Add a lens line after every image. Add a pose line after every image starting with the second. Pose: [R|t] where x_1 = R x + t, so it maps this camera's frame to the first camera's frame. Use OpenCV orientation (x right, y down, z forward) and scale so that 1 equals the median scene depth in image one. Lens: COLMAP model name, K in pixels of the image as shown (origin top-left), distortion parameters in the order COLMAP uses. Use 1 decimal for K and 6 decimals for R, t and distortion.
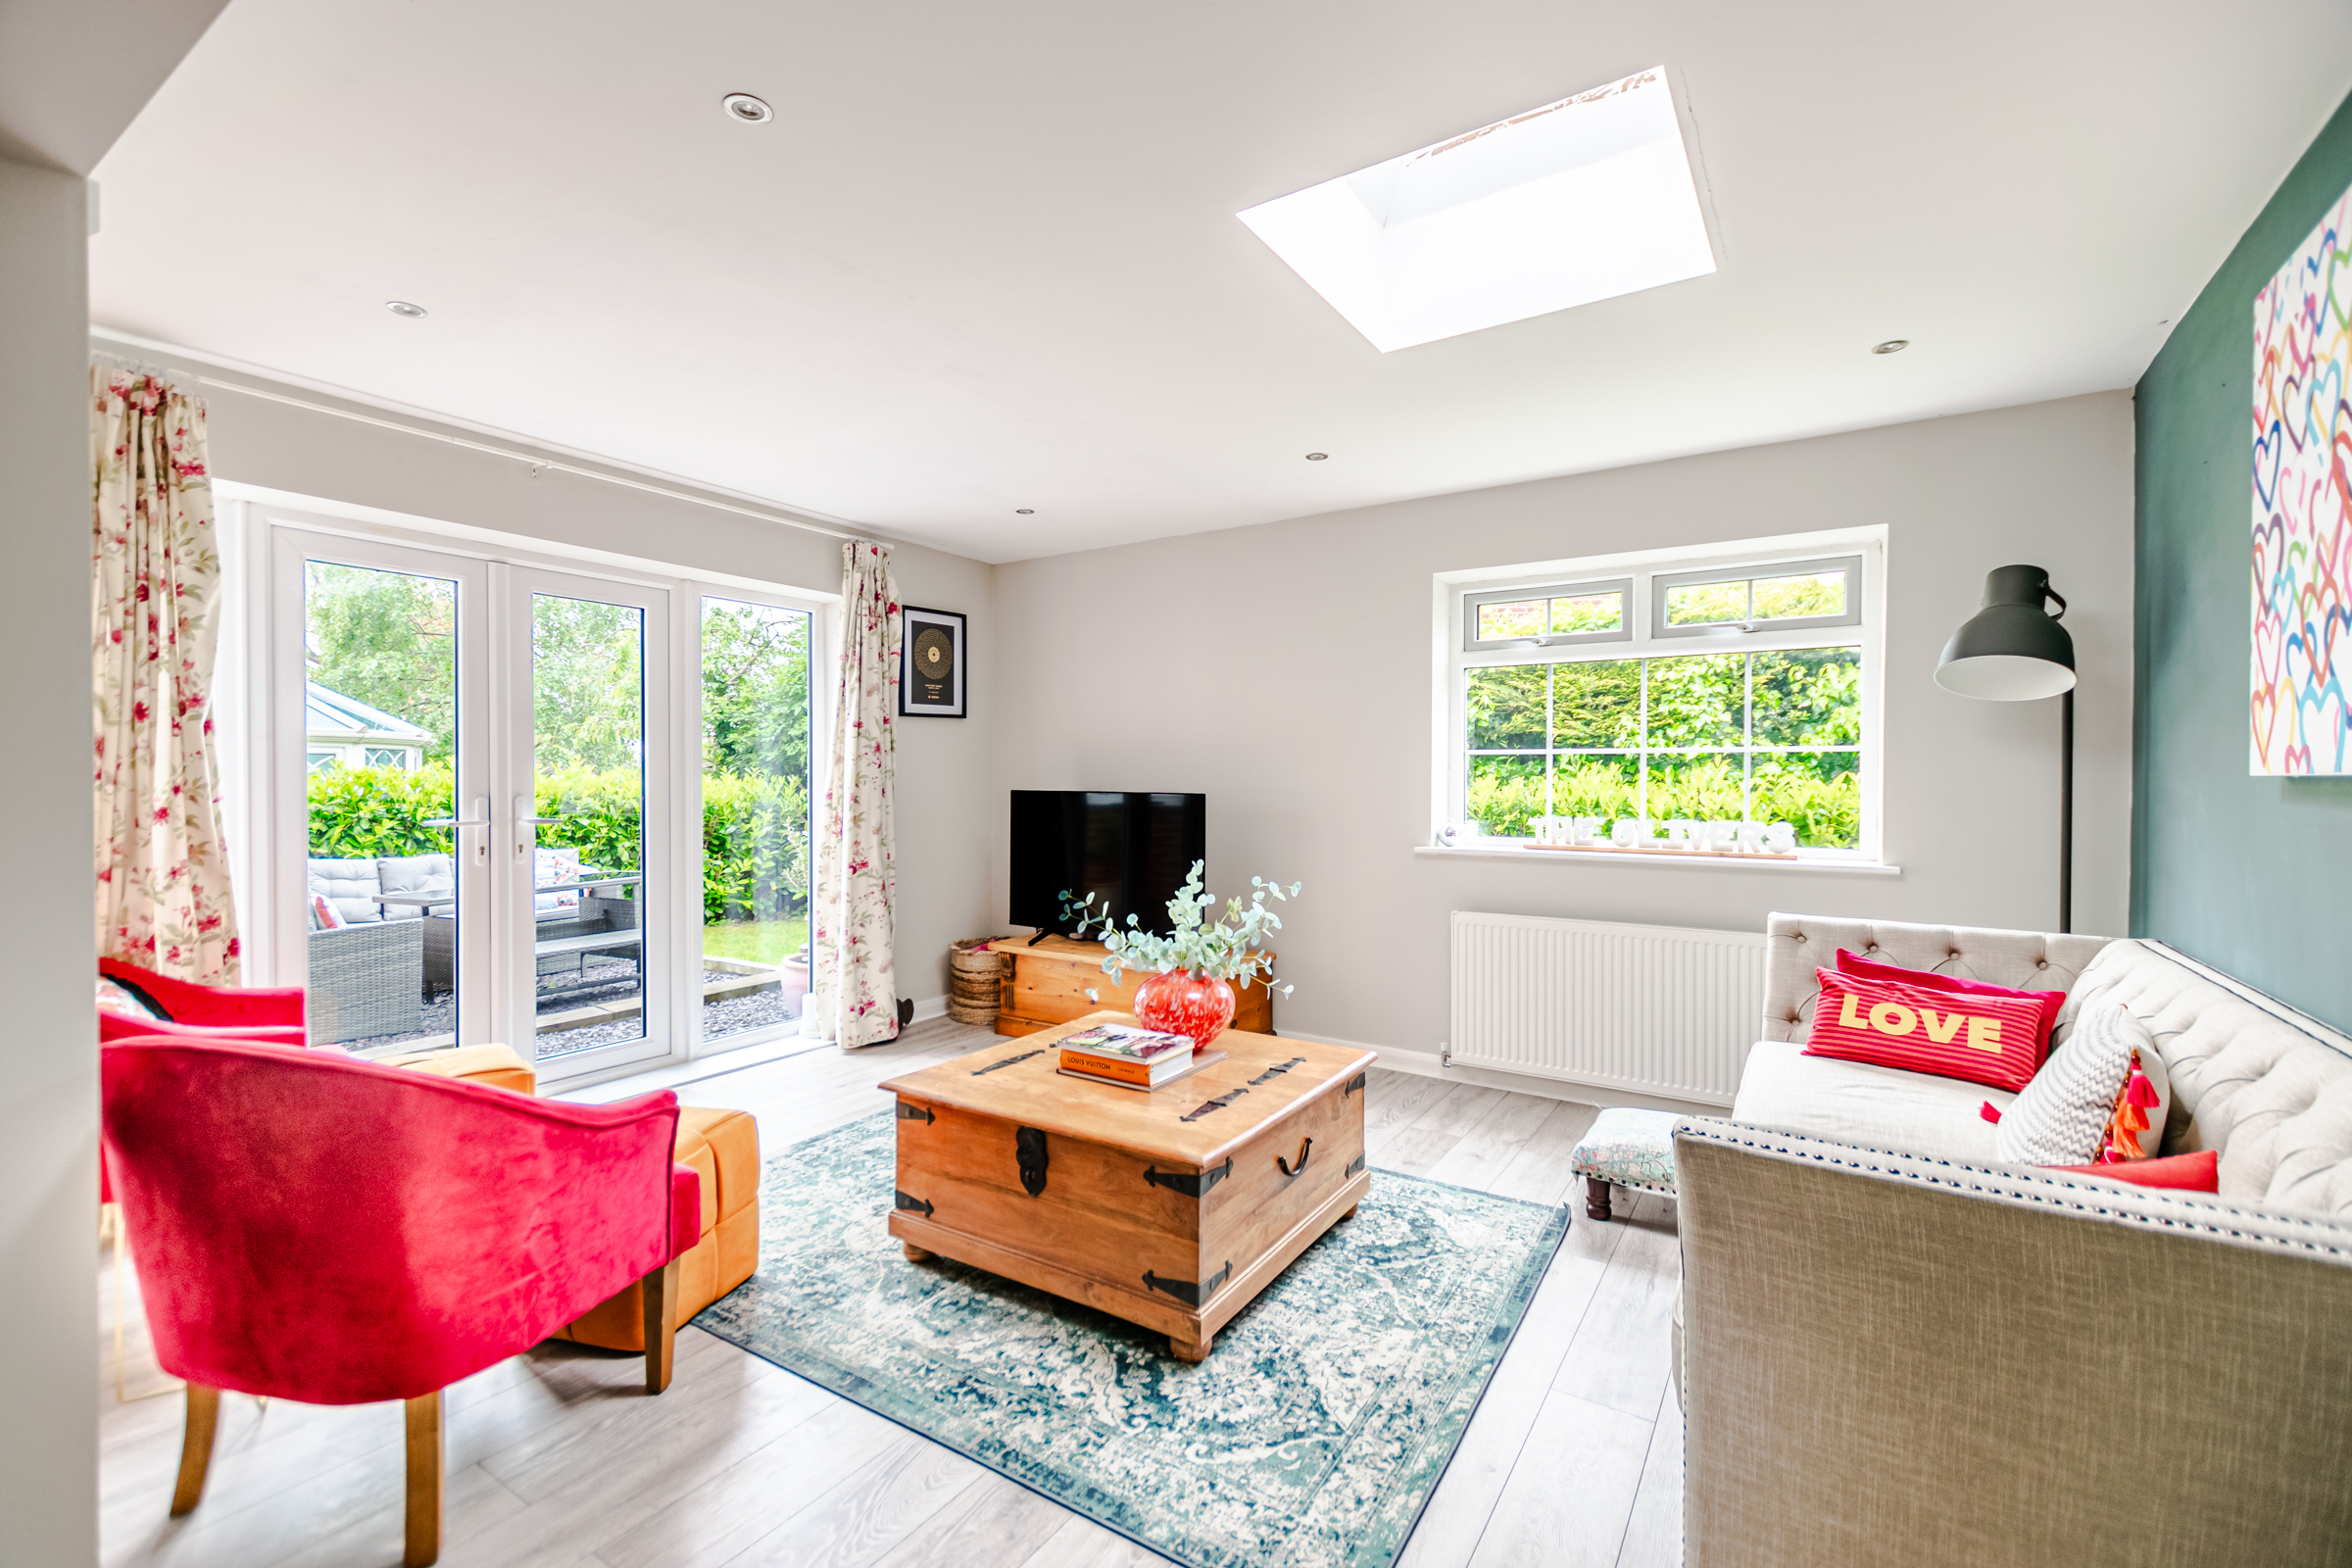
lens RADIAL K [[1016.5, 0, 1199.5], [0, 1016.5, 786.9], [0, 0, 1]] dist [0.010992, -0.002865]
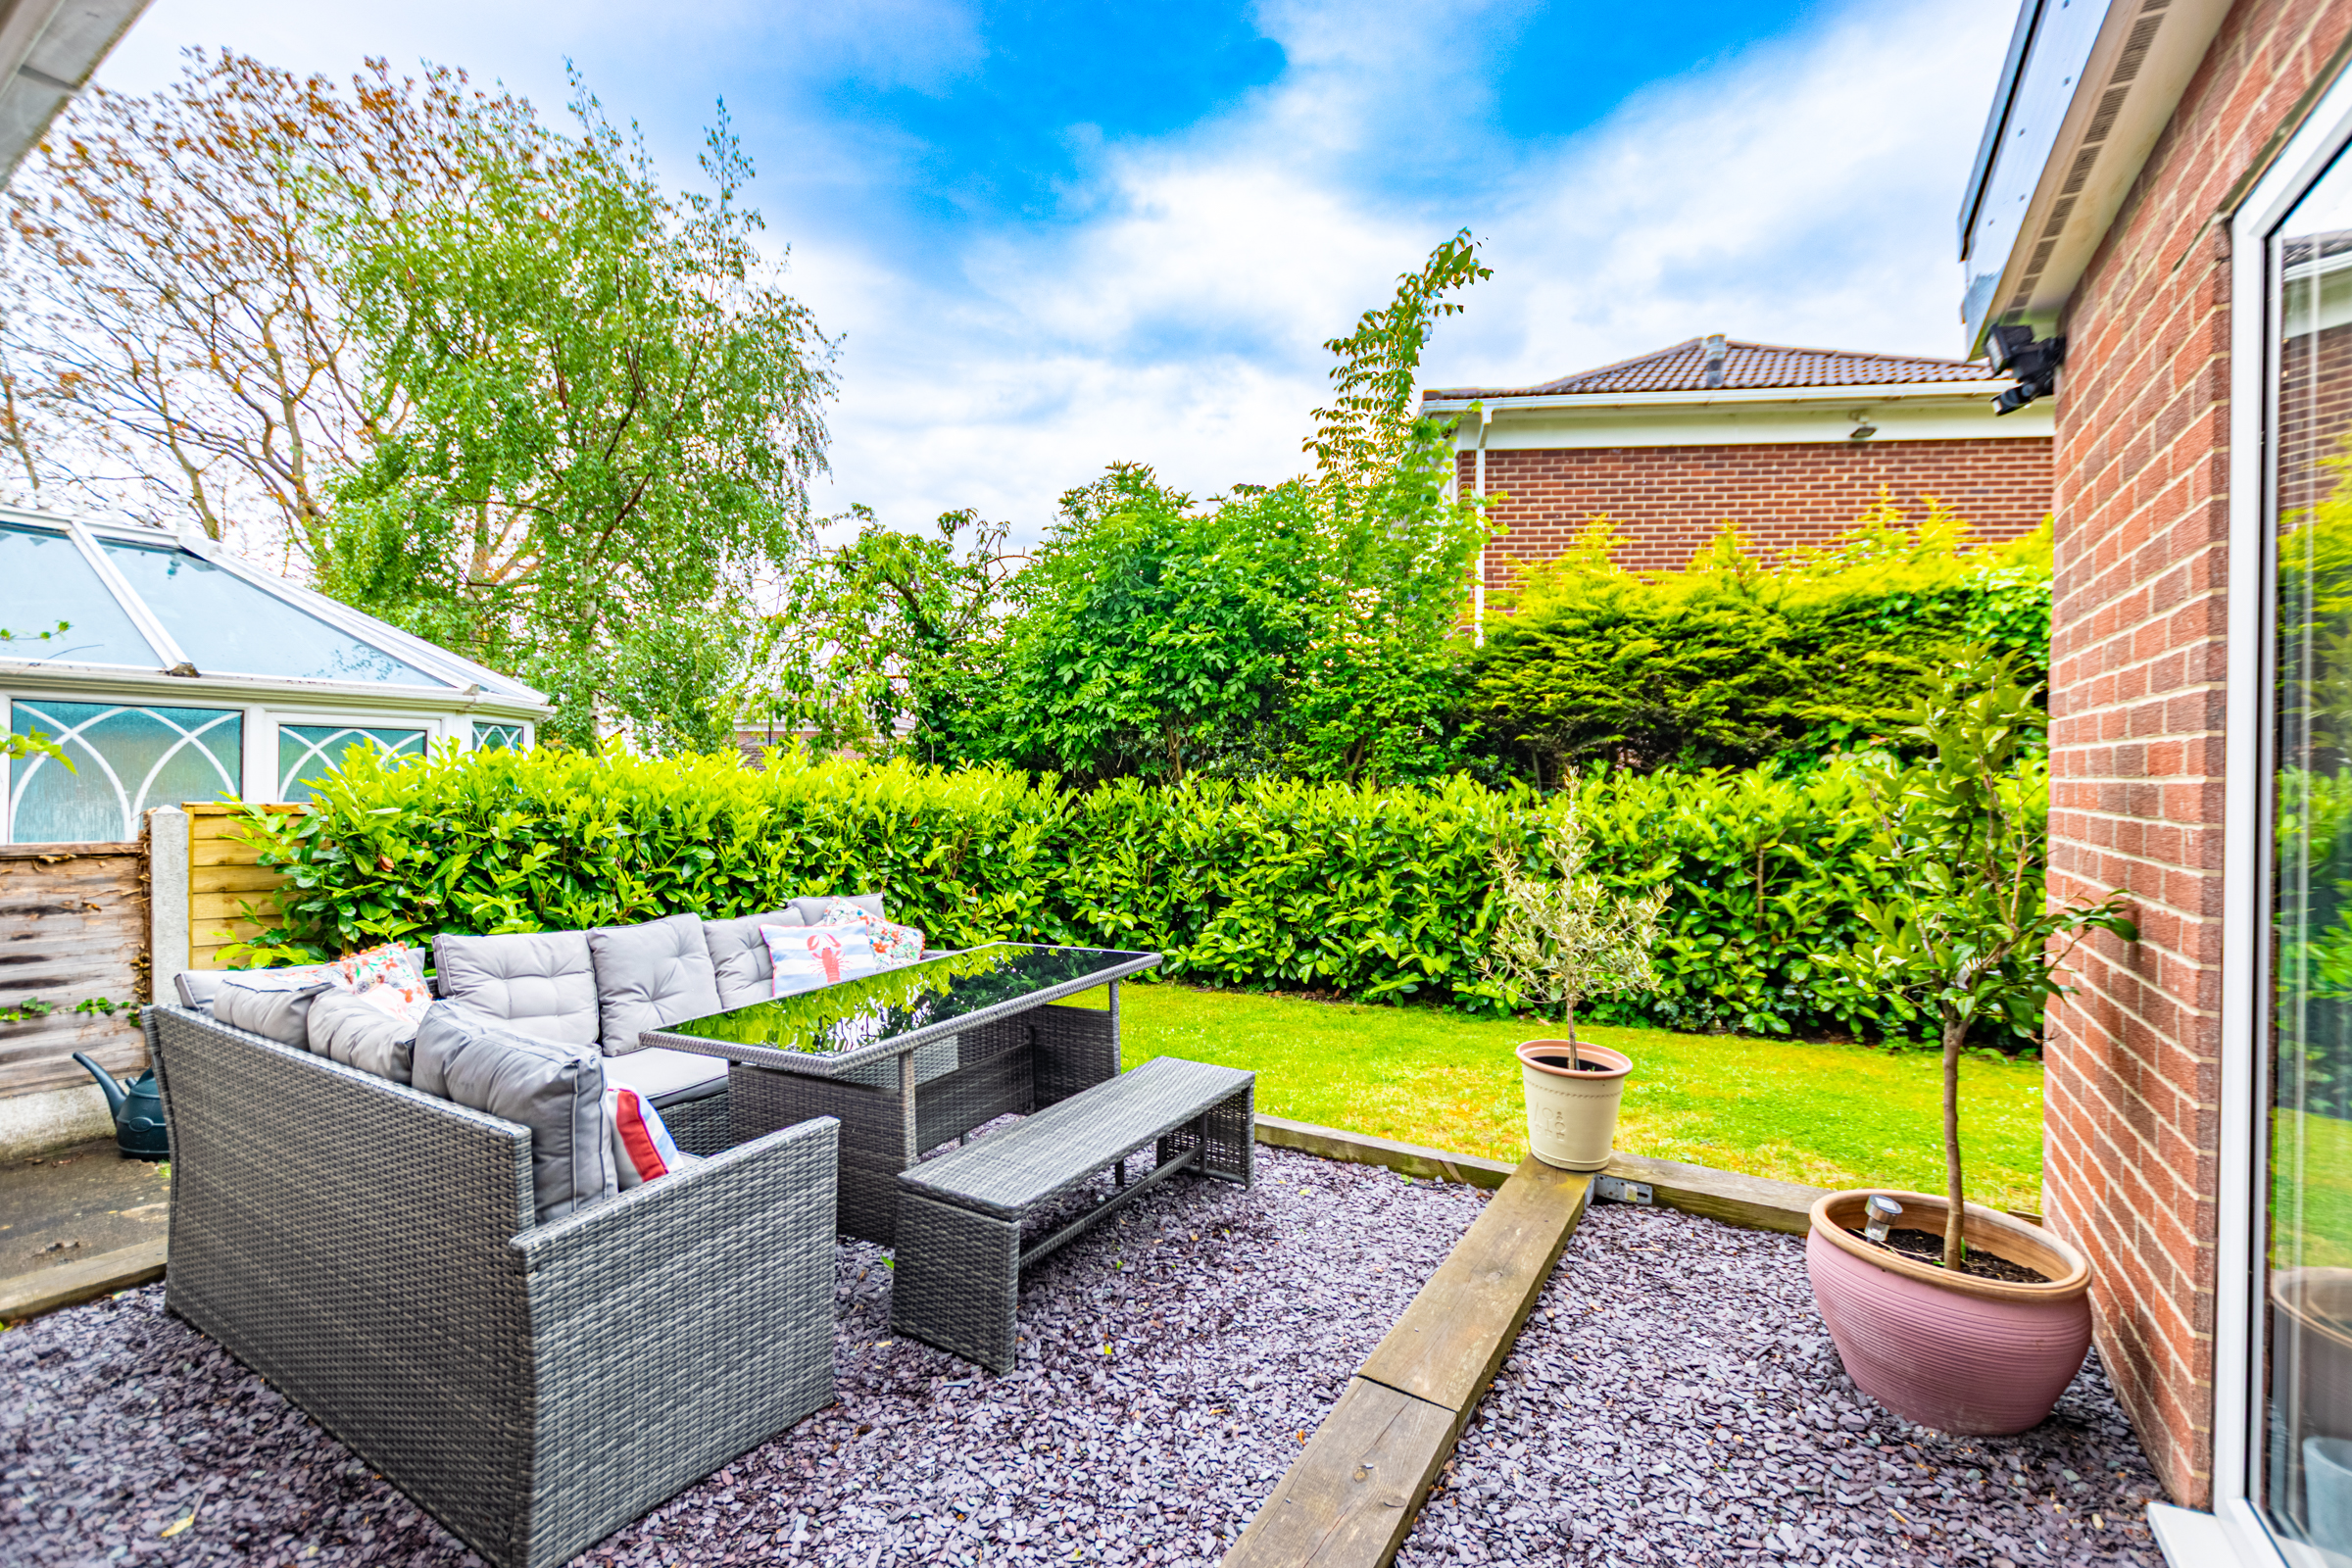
lens RADIAL K [[1016.5, 0, 1184.9], [0, 1016.5, 785.9], [0, 0, 1]] dist [0.010992, -0.002865]
pose [[0.999791, 0.002794, 0.020261, -0.410258], [-0.002748, 0.999994, -0.002311, 0.000572], [-0.020268, 0.002255, 0.999792, 0.391073]]
